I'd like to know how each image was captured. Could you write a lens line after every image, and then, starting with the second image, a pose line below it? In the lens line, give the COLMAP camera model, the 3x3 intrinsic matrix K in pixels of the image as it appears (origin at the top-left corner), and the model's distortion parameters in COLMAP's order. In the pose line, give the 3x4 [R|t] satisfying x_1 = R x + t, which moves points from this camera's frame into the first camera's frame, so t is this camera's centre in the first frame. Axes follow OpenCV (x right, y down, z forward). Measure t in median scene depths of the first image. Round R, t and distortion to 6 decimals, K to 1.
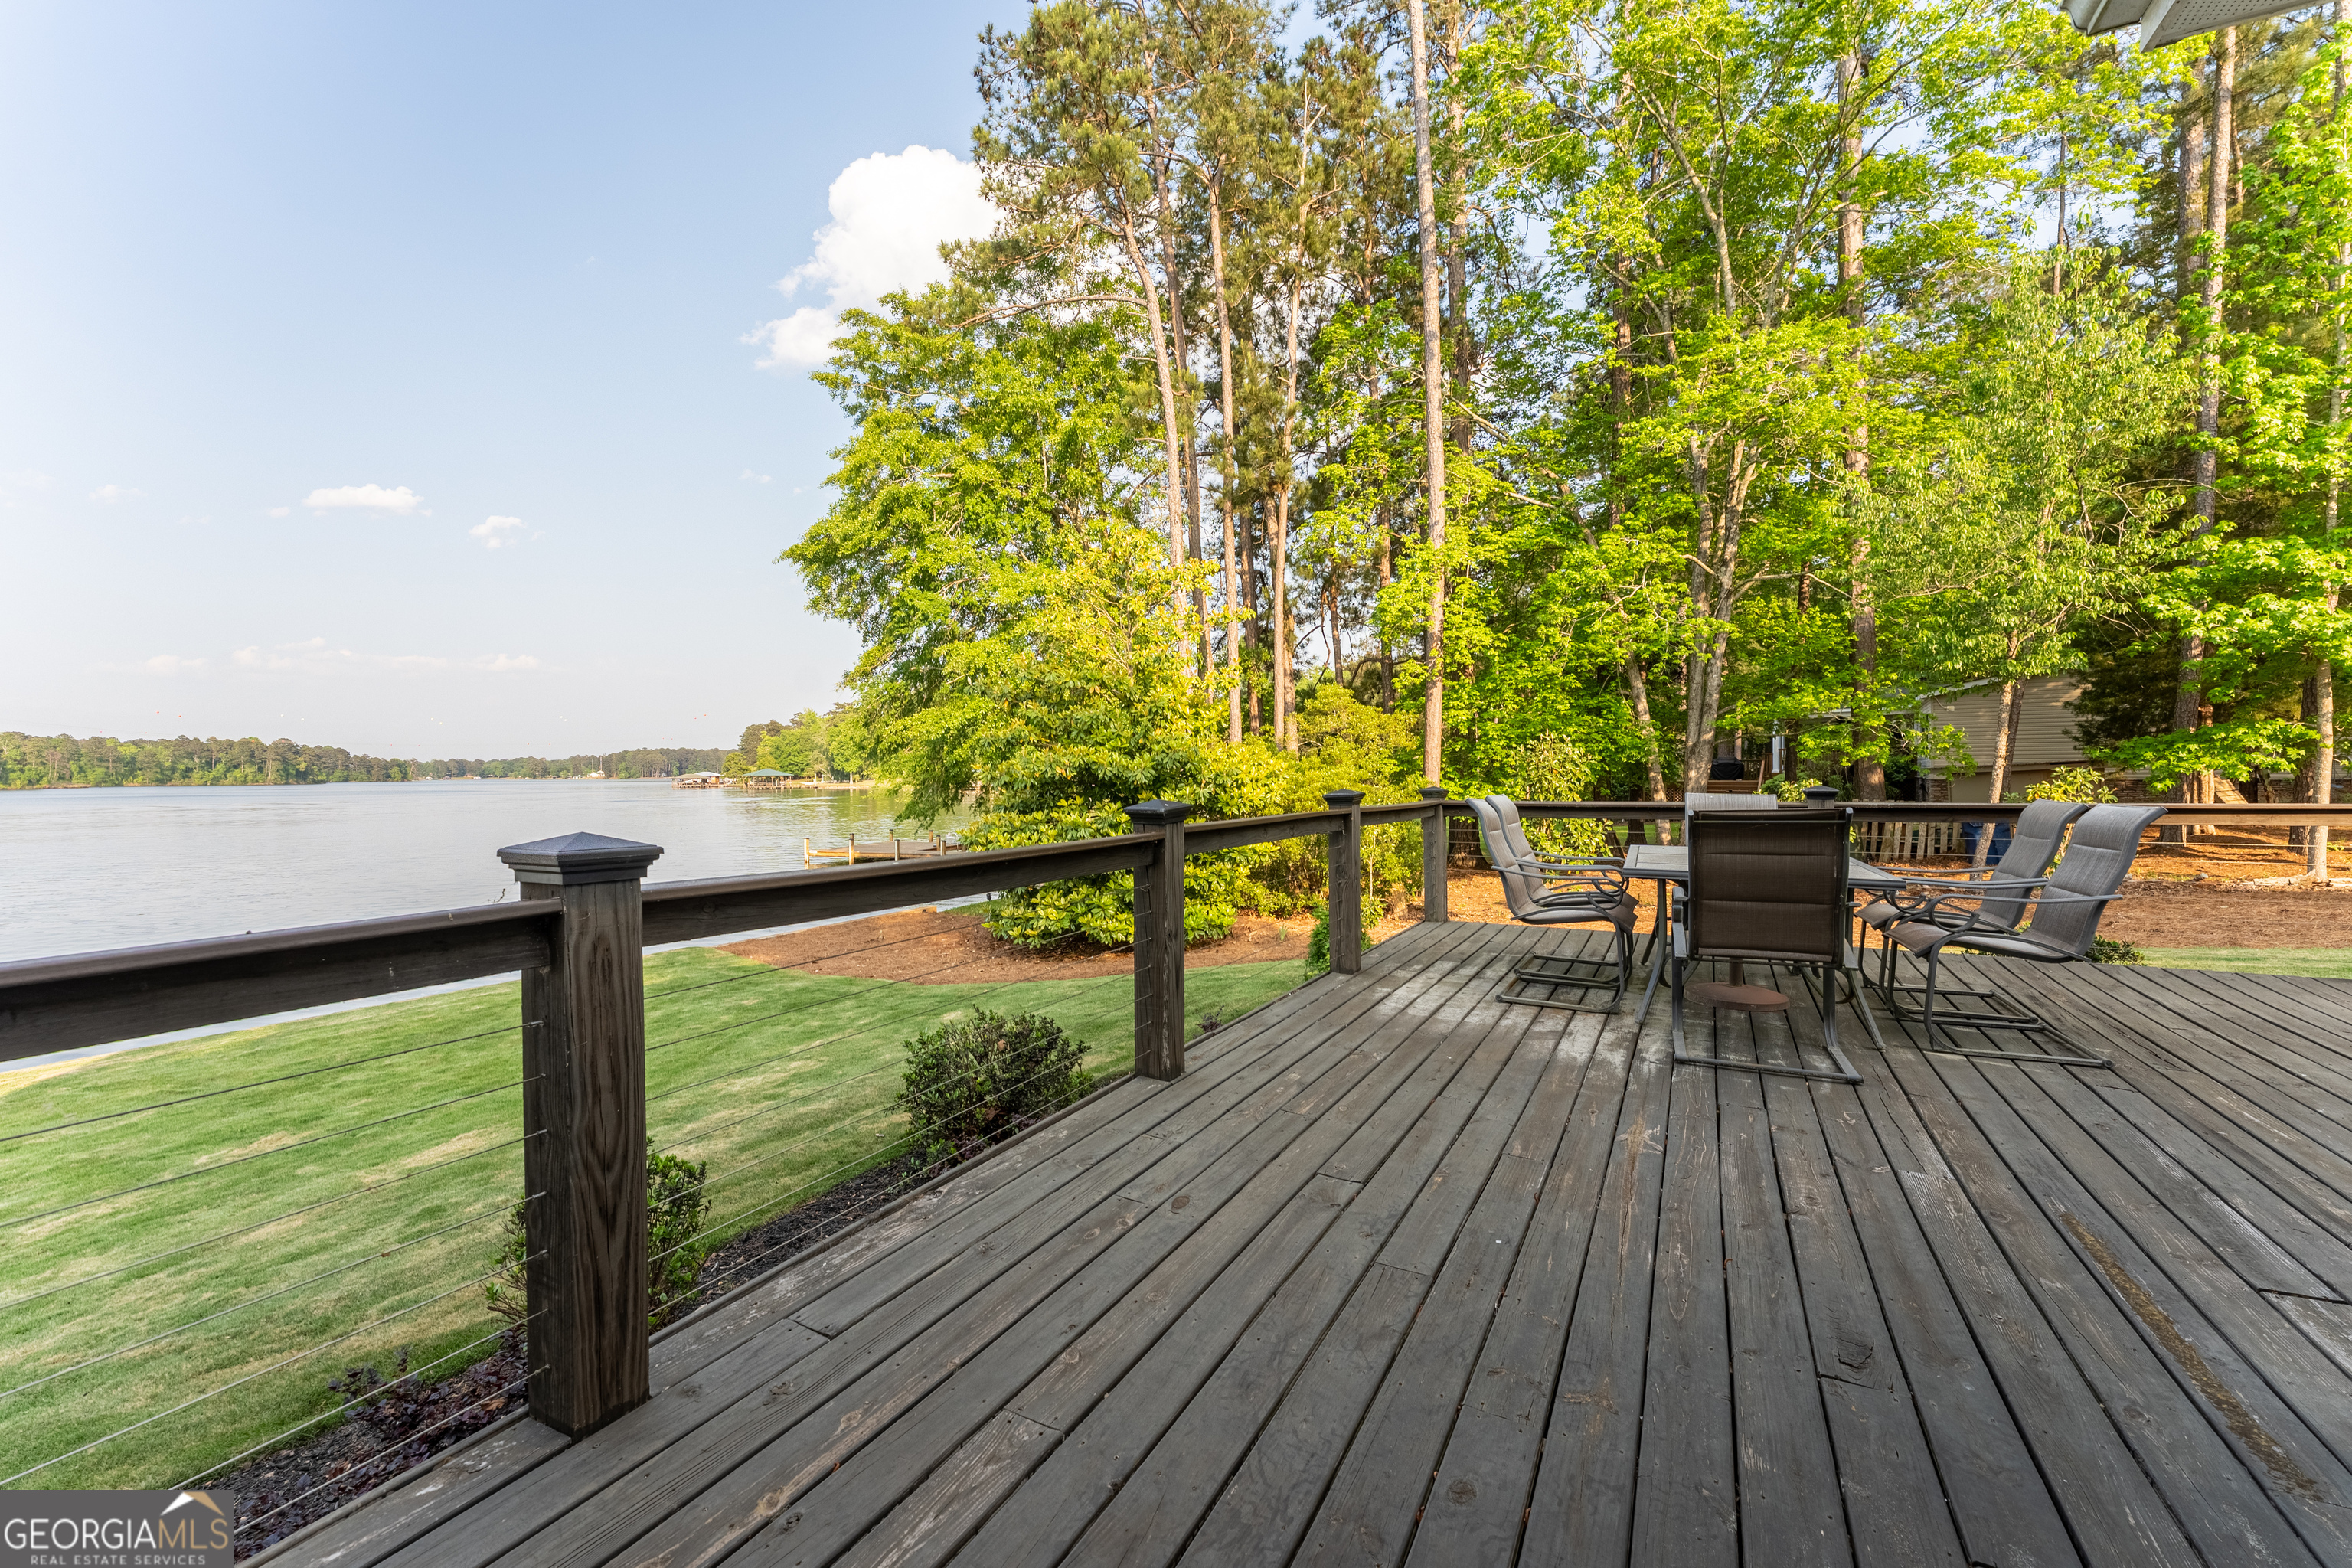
lens RADIAL K [[955.9, 0, 1159.4], [0, 955.9, 786.0], [0, 0, 1]] dist [0.003362, -0.000379]
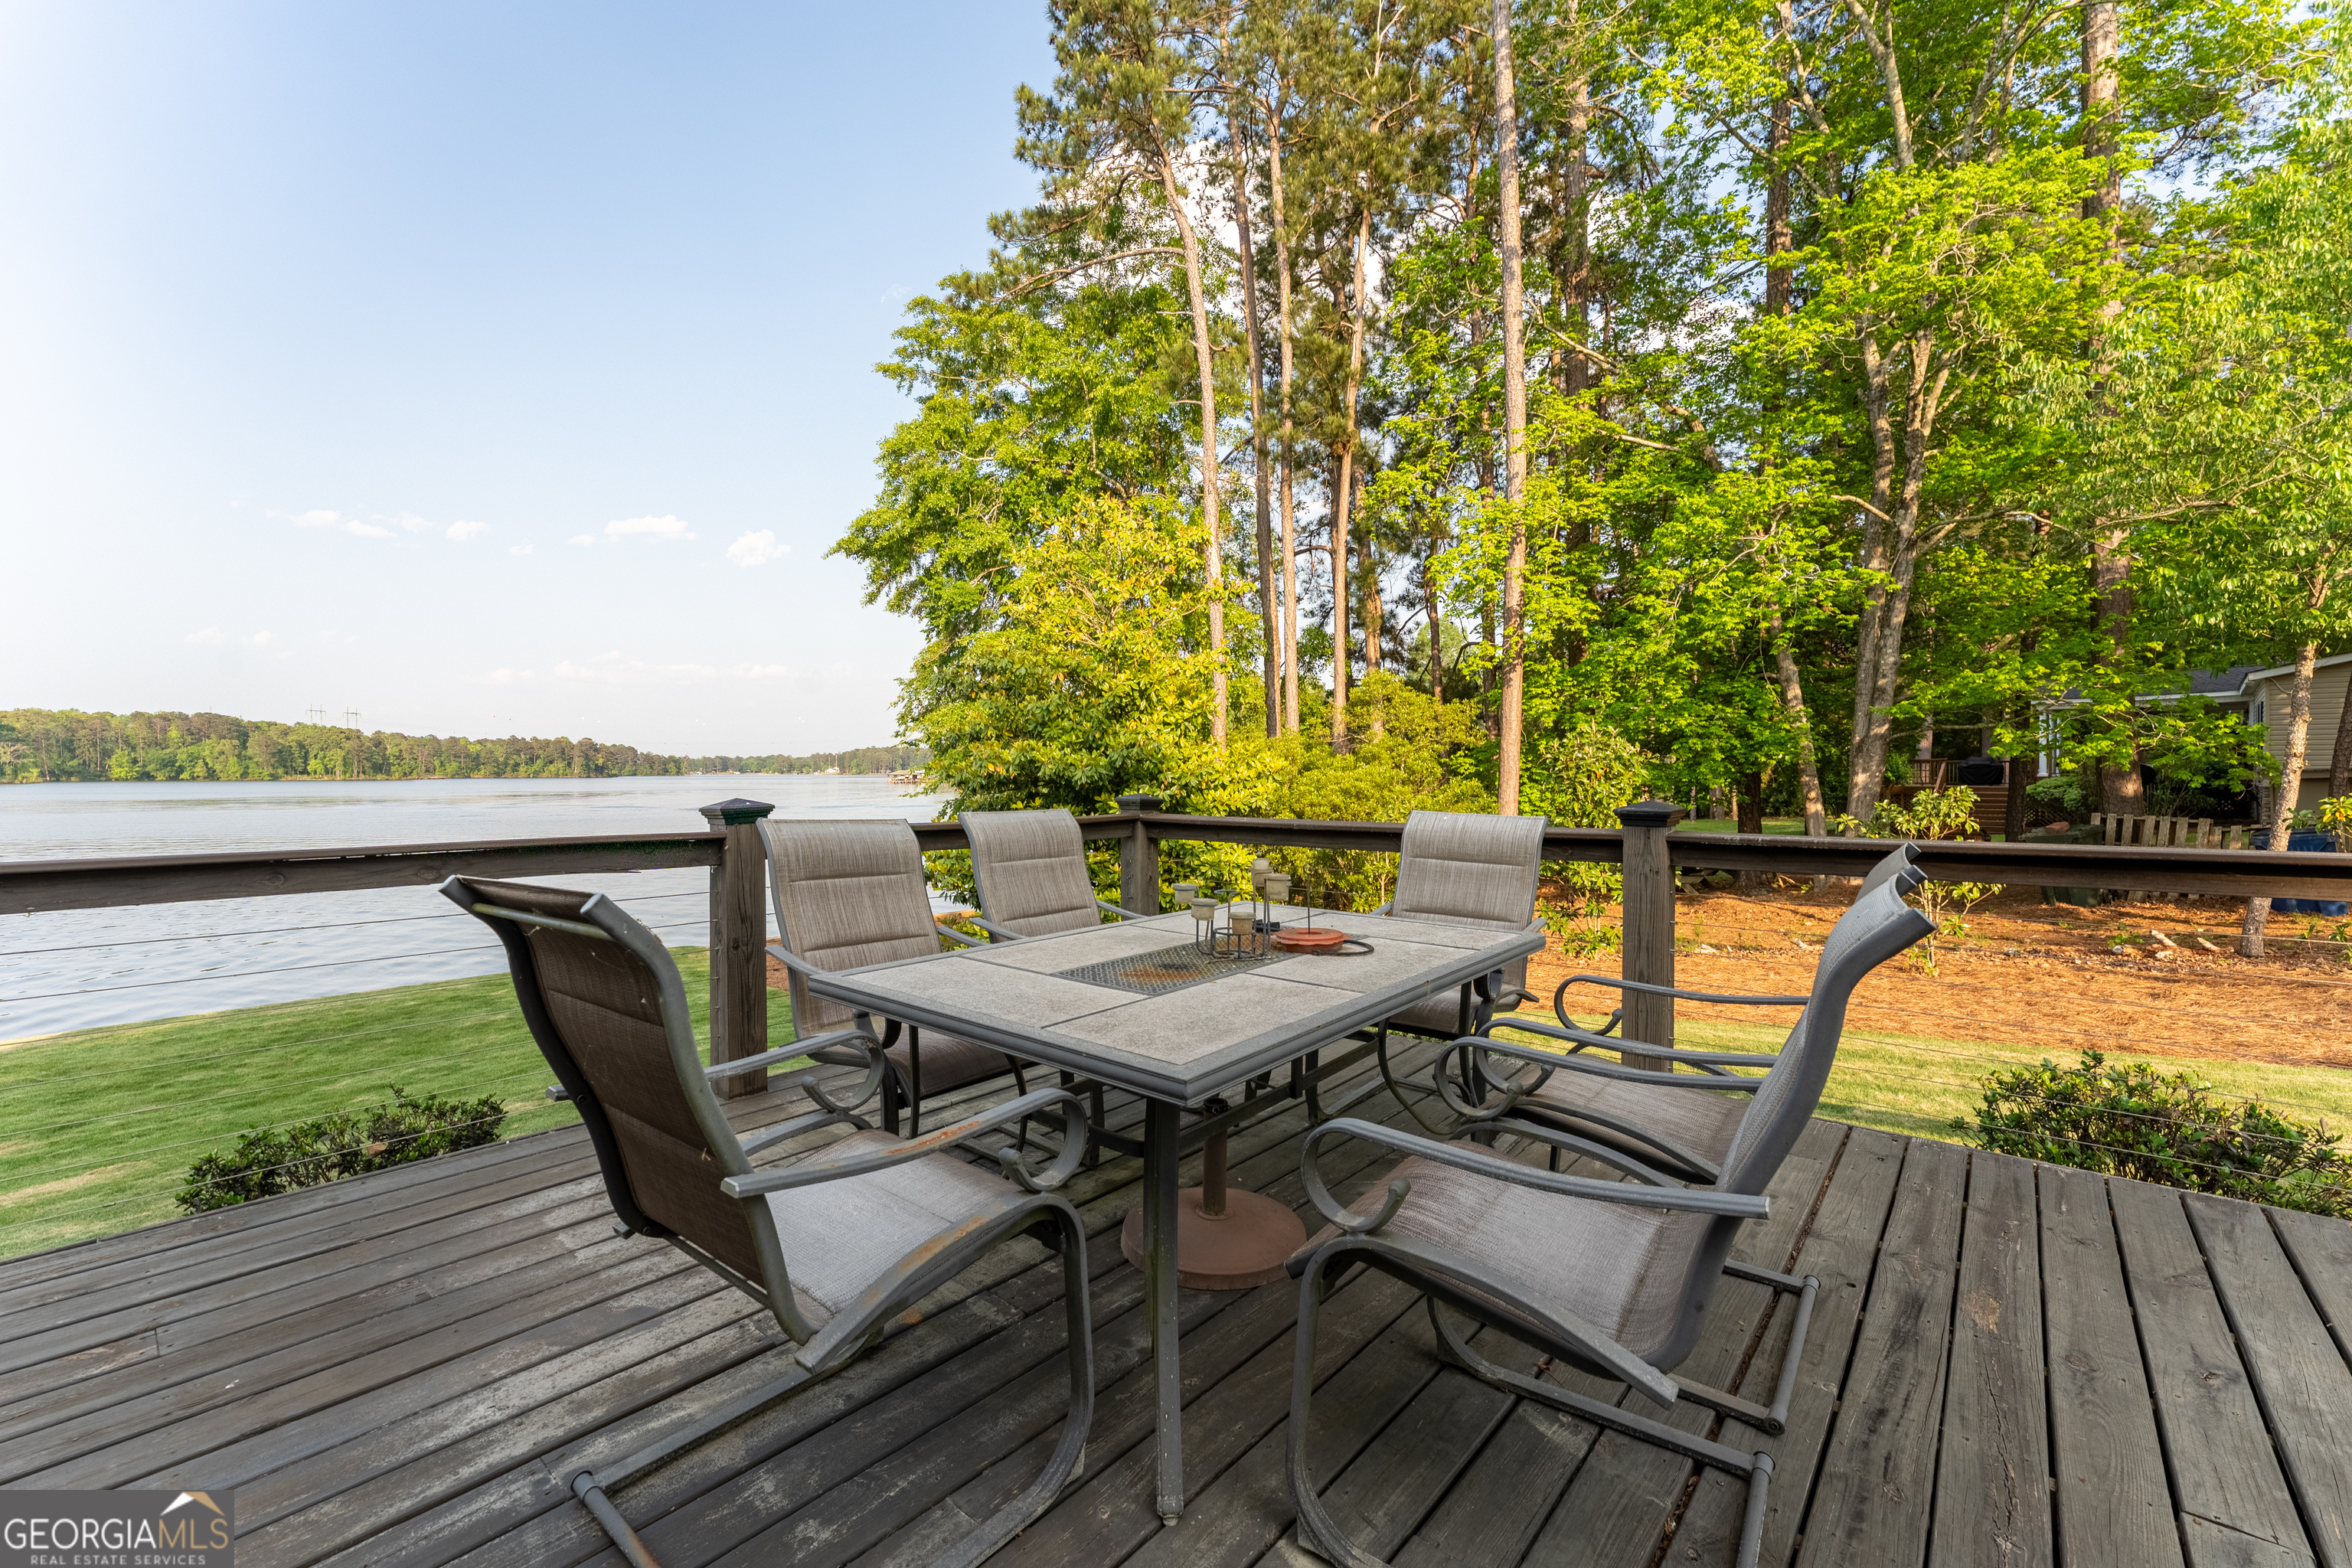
lens RADIAL K [[955.9, 0, 1154.1], [0, 955.9, 781.1], [0, 0, 1]] dist [0.003362, -0.000379]
pose [[0.978577, 0.008301, -0.205715, 0.154462], [-0.009129, 0.999954, -0.003079, -0.002175], [0.205680, 0.004891, 0.978607, 0.117917]]
